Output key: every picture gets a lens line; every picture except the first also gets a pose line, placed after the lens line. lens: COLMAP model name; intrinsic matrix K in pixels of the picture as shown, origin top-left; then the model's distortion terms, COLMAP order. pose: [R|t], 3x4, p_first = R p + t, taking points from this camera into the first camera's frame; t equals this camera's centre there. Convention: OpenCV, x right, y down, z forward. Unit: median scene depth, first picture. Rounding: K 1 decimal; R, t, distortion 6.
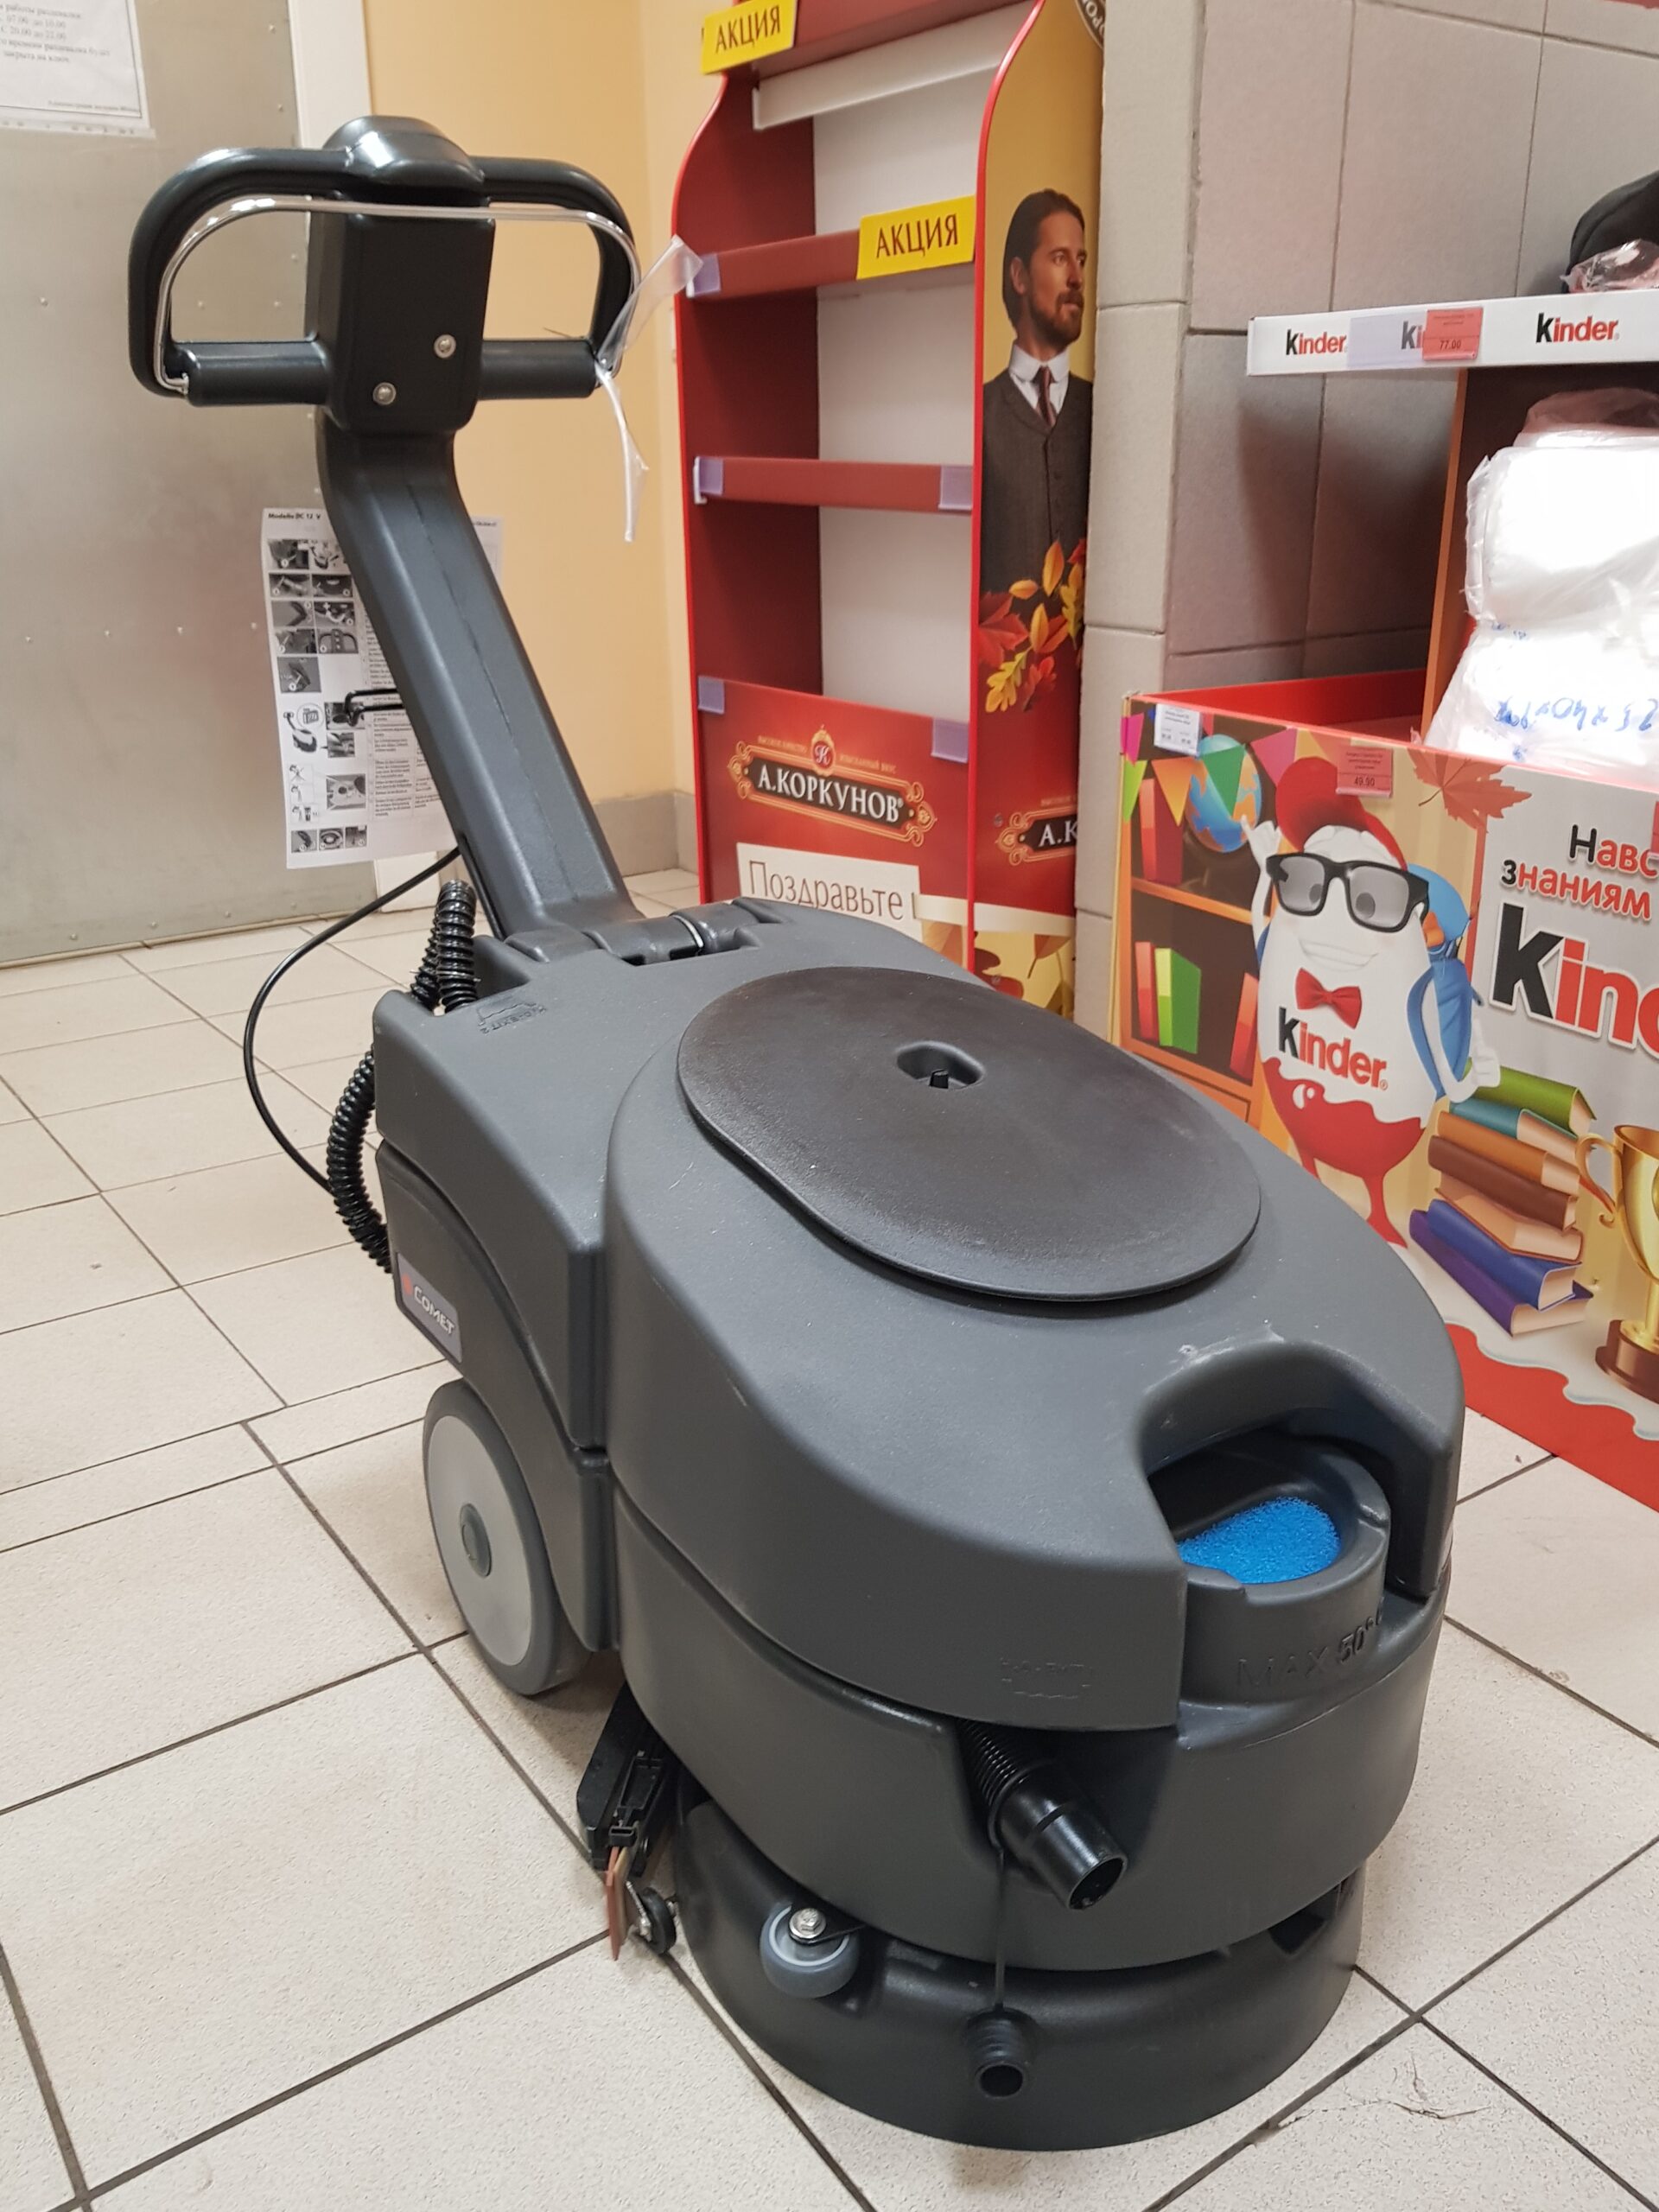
lens RADIAL K [[1789.3, 0, 852.0], [0, 1789.3, 1118.9], [0, 0, 1]] dist [0.040958, -0.083900]
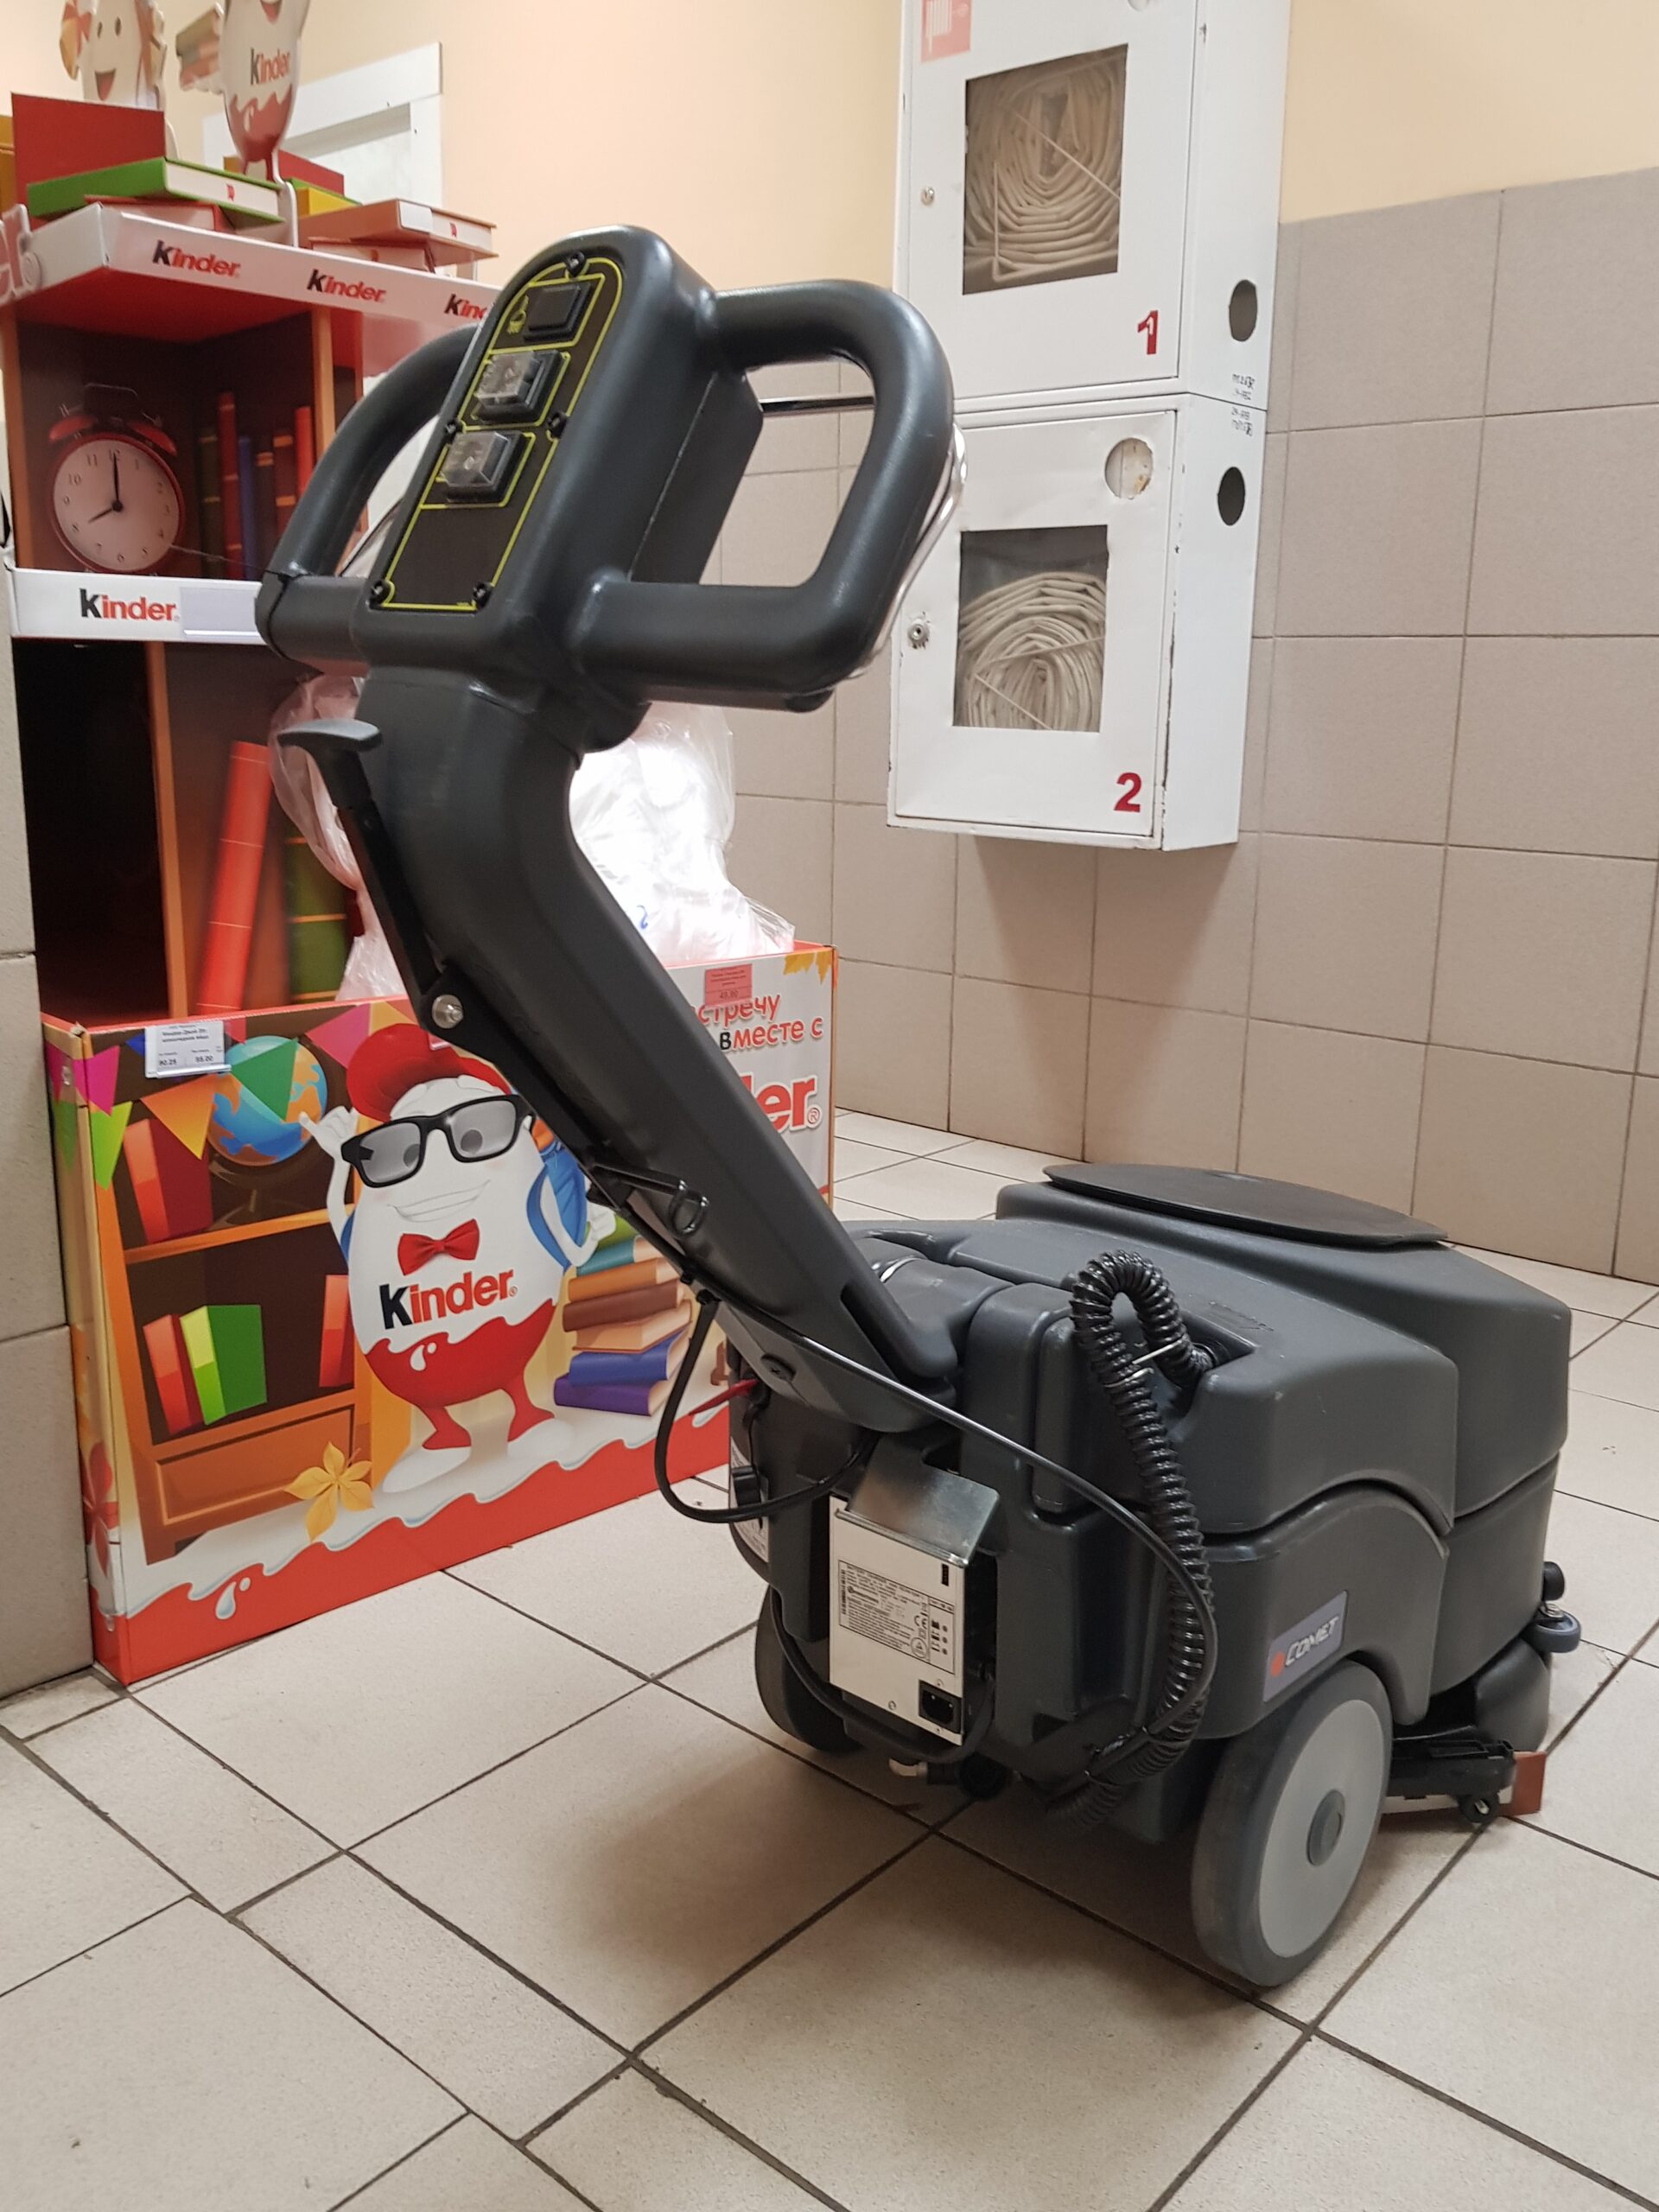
lens RADIAL K [[1789.3, 0, 839.0], [0, 1789.3, 1097.4], [0, 0, 1]] dist [0.040958, -0.083900]
pose [[-0.235744, -0.209170, 0.949038, -0.761015], [0.329945, 0.901328, 0.280613, -0.368203], [-0.914091, 0.379283, -0.143468, 0.948180]]
